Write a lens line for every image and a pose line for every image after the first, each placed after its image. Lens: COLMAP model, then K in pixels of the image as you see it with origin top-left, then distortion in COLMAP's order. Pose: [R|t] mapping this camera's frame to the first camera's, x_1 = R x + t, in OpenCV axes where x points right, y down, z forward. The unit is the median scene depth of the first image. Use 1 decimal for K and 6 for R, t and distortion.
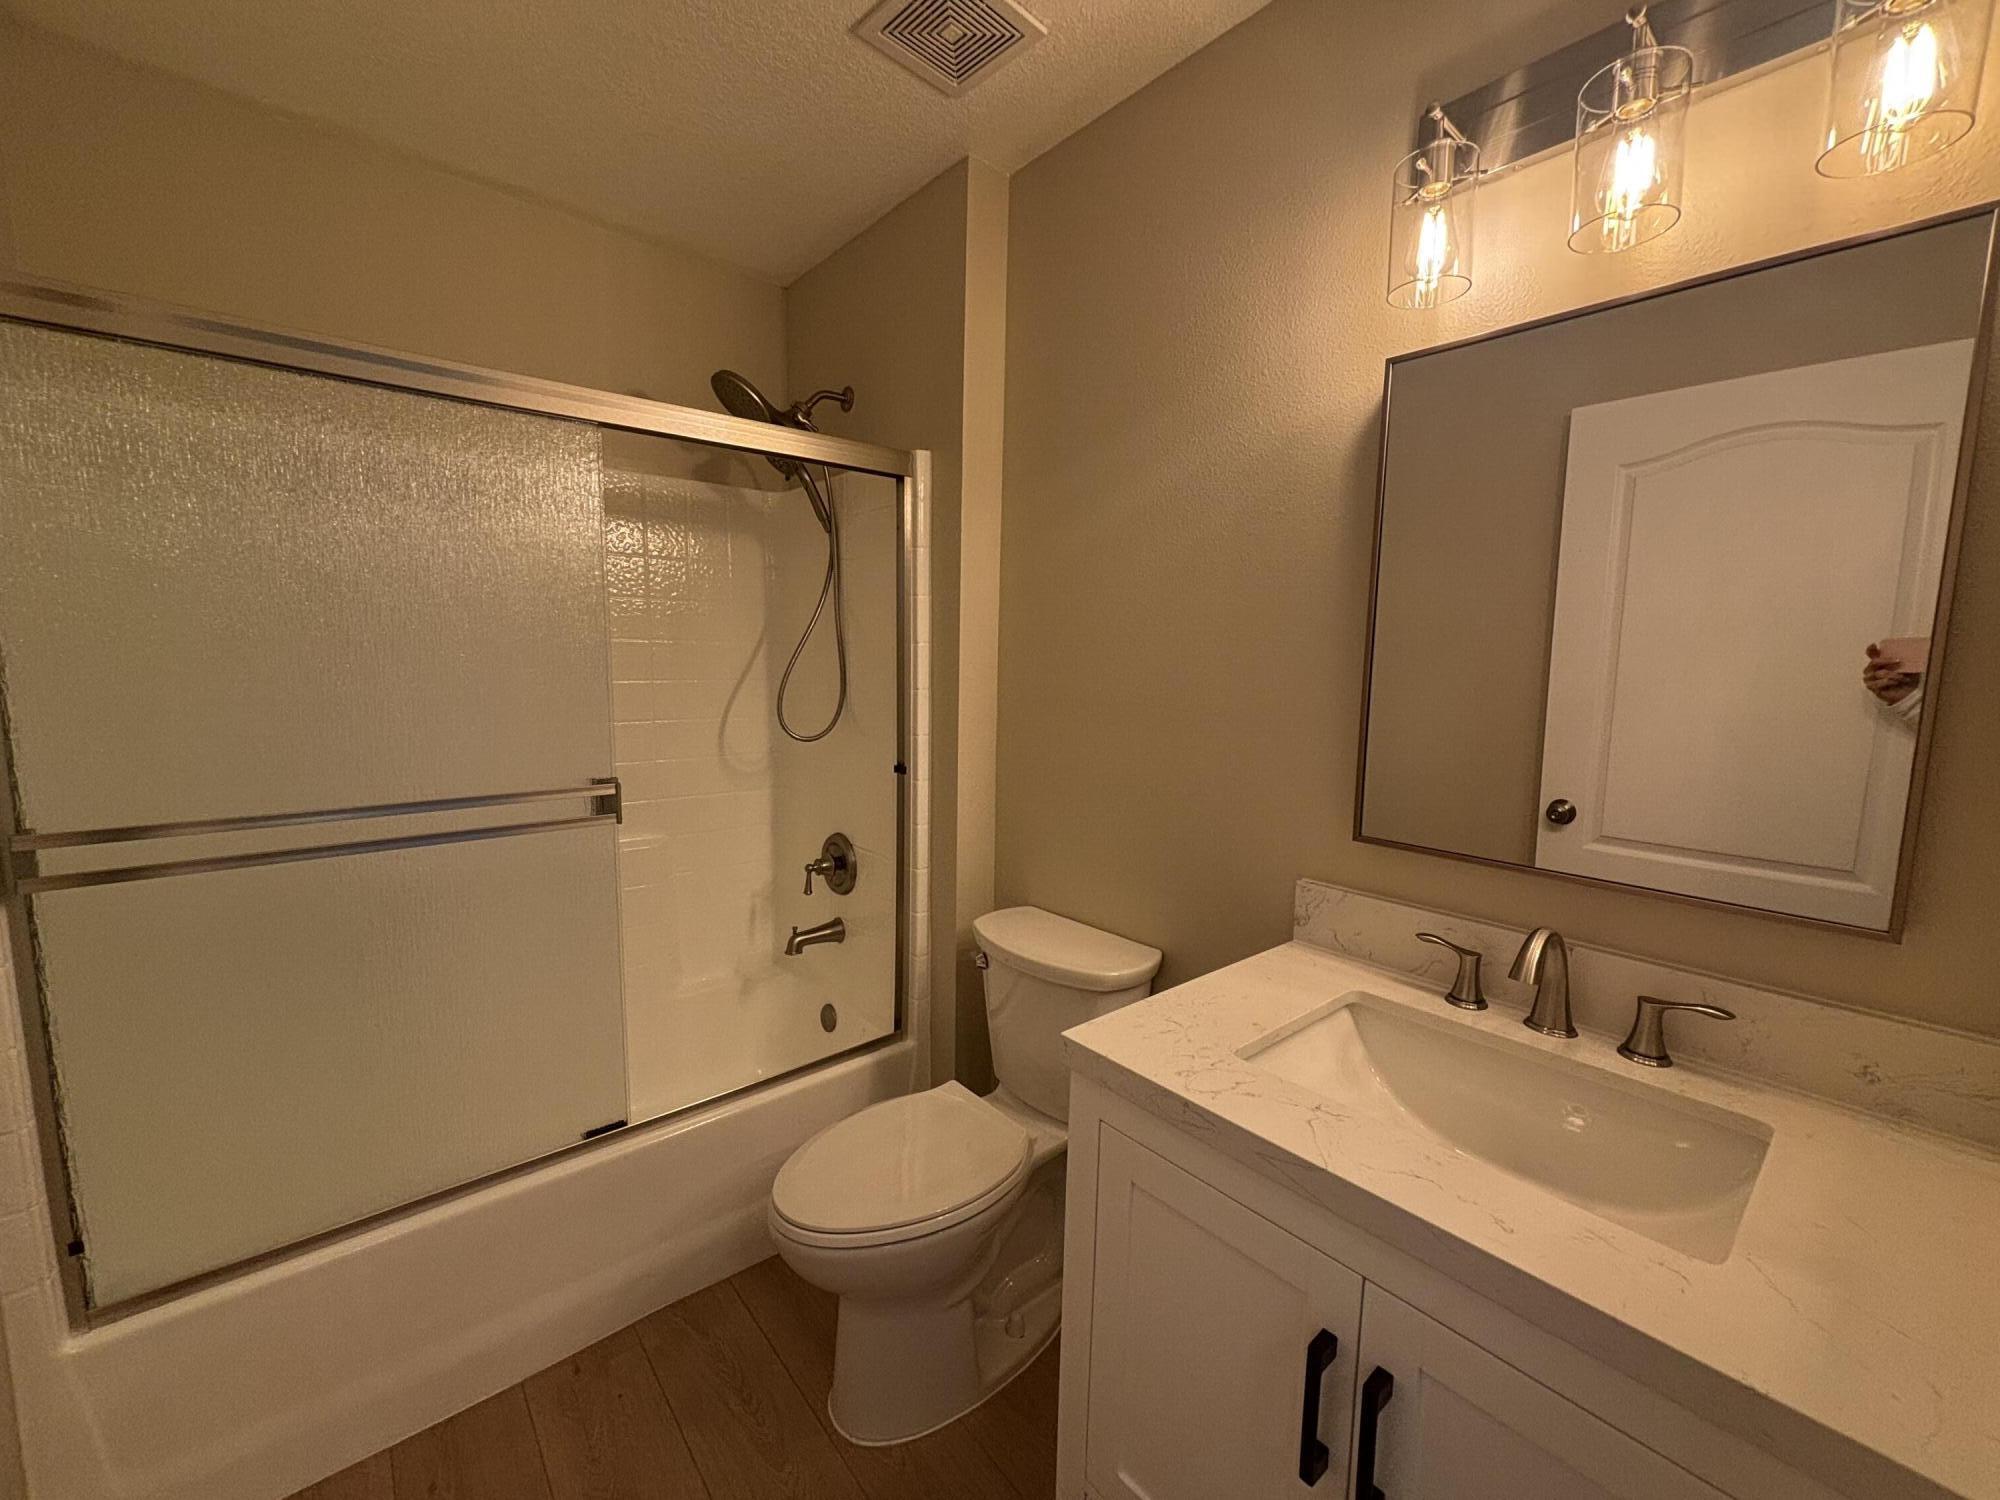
lens RADIAL K [[809.8, 0, 1000.0], [0, 809.8, 750.0], [0, 0, 1]] dist [-0.001372, -0.000249]
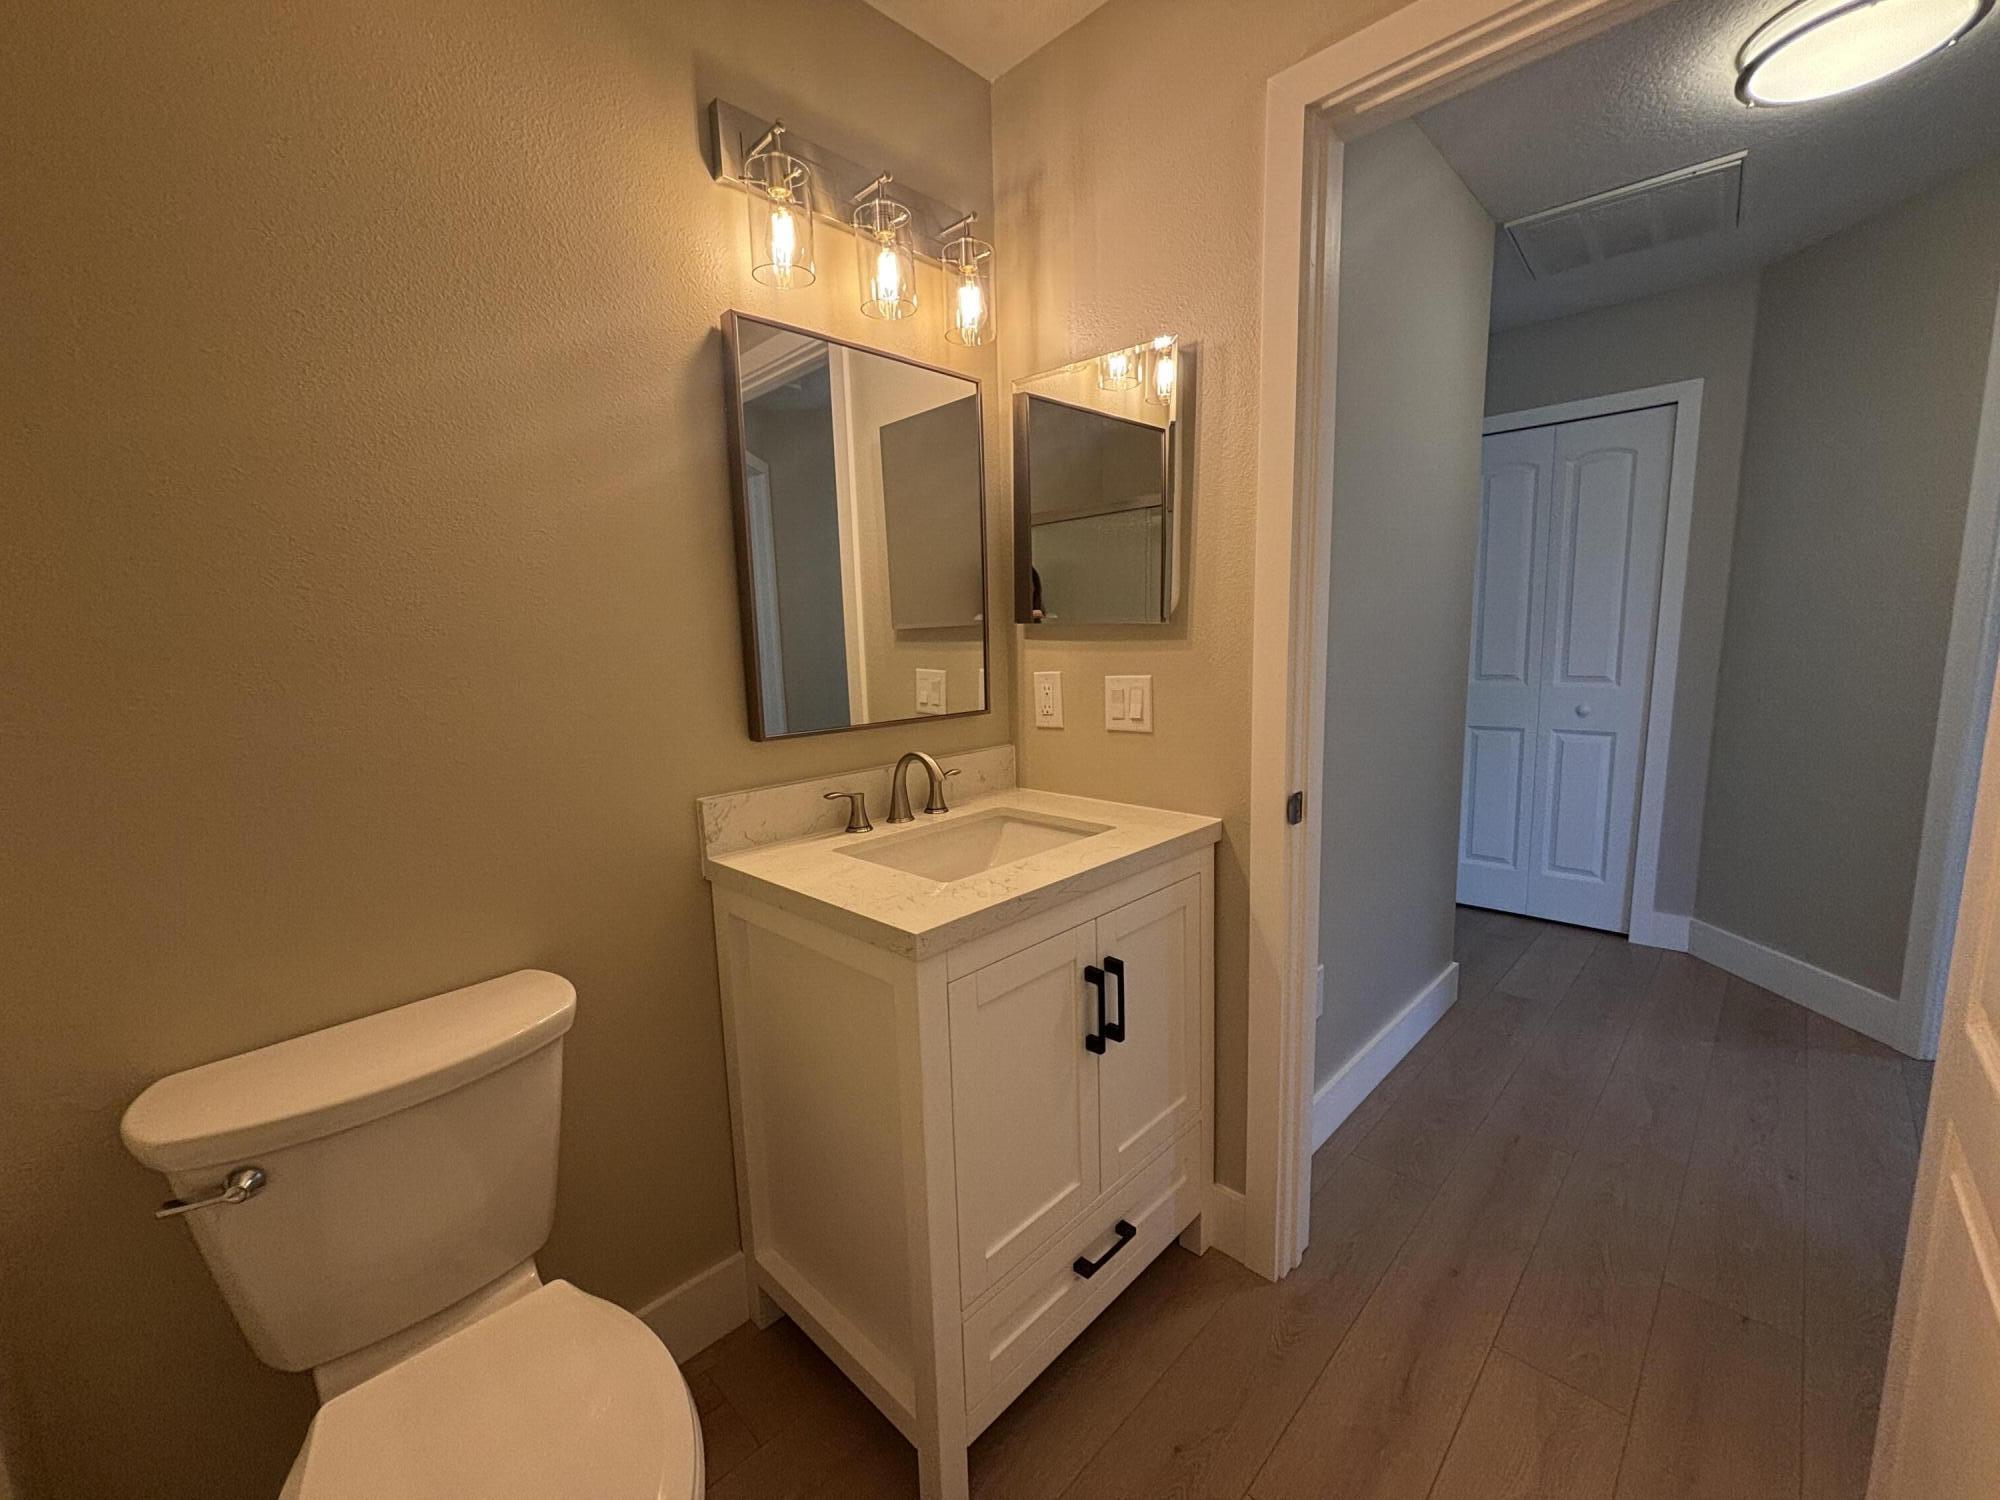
lens RADIAL K [[812.0, 0, 1007.3], [0, 812.0, 749.0], [0, 0, 1]] dist [-0.000626, 0.000471]
pose [[-0.093009, -0.160696, 0.982612, -0.820420], [0.142589, 0.974568, 0.172877, -0.030099], [-0.985402, 0.156189, -0.067731, 0.840821]]
